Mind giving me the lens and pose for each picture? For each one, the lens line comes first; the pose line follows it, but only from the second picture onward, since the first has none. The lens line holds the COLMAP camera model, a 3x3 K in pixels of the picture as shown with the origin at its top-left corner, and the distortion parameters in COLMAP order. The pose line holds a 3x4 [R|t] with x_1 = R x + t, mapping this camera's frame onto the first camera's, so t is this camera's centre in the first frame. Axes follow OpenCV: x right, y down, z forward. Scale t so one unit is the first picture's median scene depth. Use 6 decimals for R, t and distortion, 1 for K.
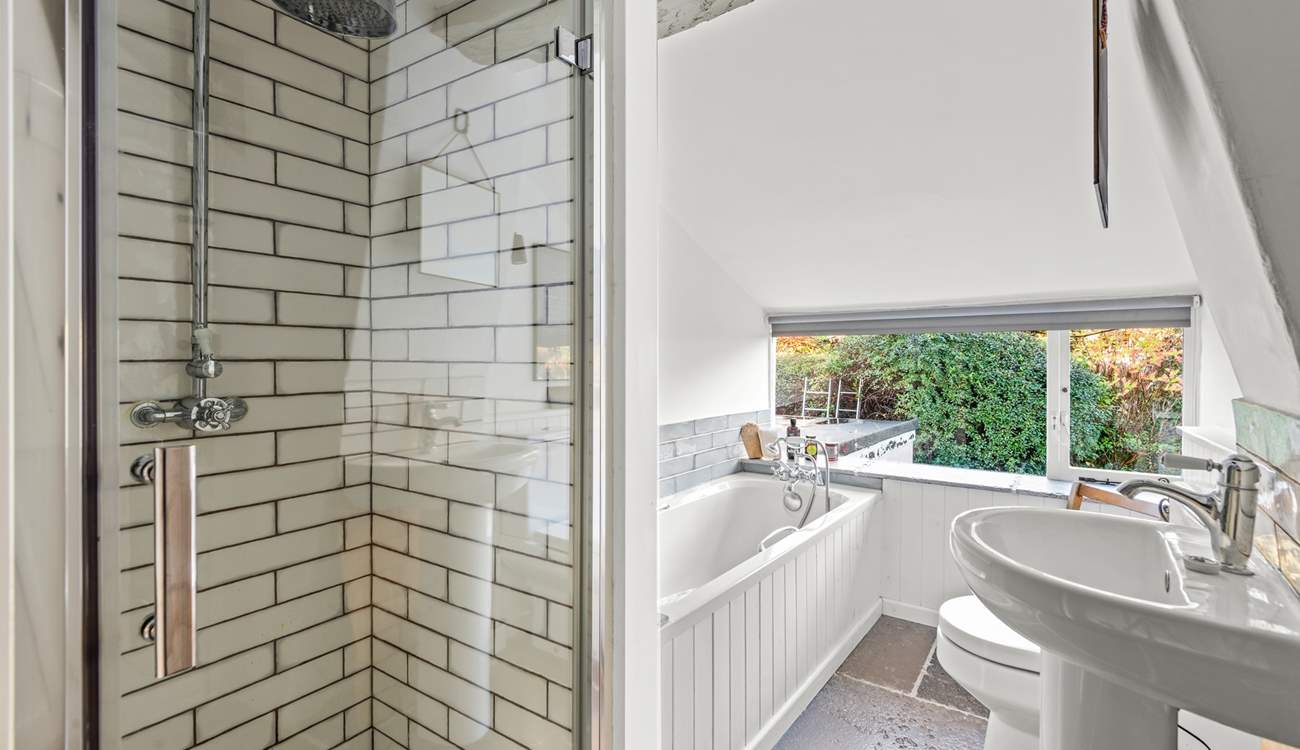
lens RADIAL K [[638.9, 0, 615.4], [0, 638.9, 342.7], [0, 0, 1]] dist [0.001562, -0.000394]
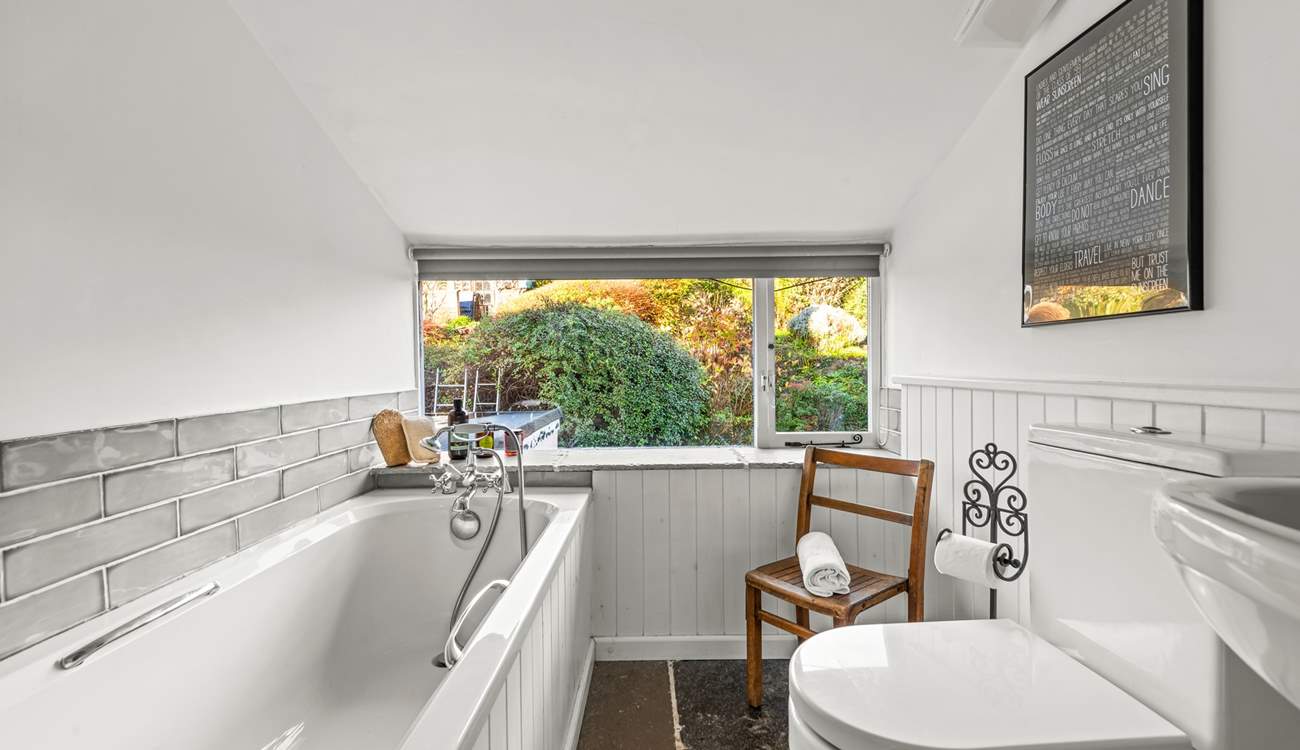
lens RADIAL K [[582.9, 0, 650.0], [0, 582.9, 375.0], [0, 0, 1]] dist [0.027284, 0.000012]
pose [[0.779492, -0.018910, 0.626126, 0.032815], [-0.000052, 0.999542, 0.030252, 0.046154], [-0.626412, -0.023614, 0.779135, 0.245242]]
